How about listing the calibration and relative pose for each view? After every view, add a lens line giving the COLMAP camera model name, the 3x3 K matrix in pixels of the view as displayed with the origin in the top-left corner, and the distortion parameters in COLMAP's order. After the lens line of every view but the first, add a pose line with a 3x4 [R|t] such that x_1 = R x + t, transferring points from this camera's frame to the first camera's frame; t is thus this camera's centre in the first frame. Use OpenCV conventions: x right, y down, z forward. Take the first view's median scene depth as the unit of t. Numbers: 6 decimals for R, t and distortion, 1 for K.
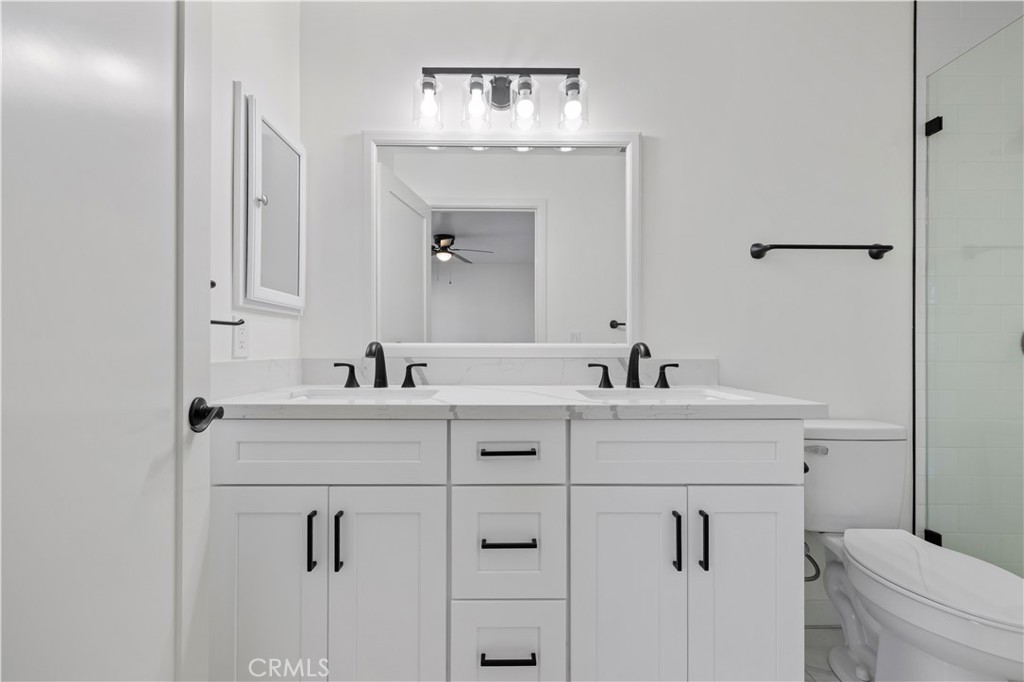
lens RADIAL K [[436.2, 0, 503.6], [0, 436.2, 347.6], [0, 0, 1]] dist [0.002236, -0.000048]
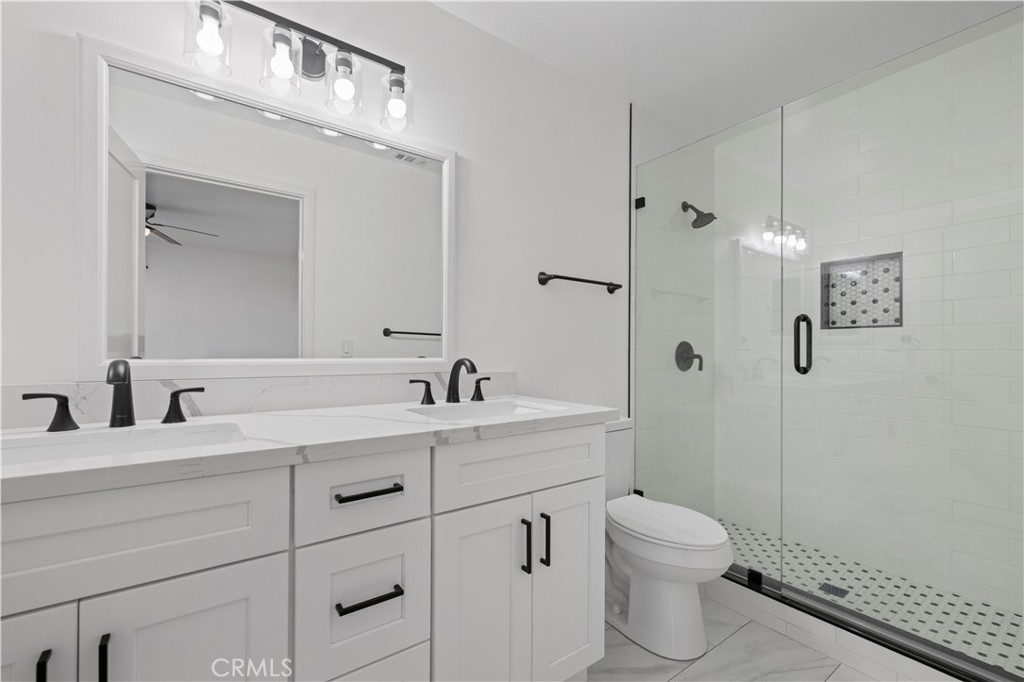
lens RADIAL K [[436.2, 0, 507.5], [0, 436.2, 350.3], [0, 0, 1]] dist [0.002236, -0.000048]
pose [[0.816331, 0.004406, 0.577567, -0.185463], [-0.004569, 0.999989, -0.001172, -0.028118], [-0.577566, -0.001682, 0.816342, 0.102397]]
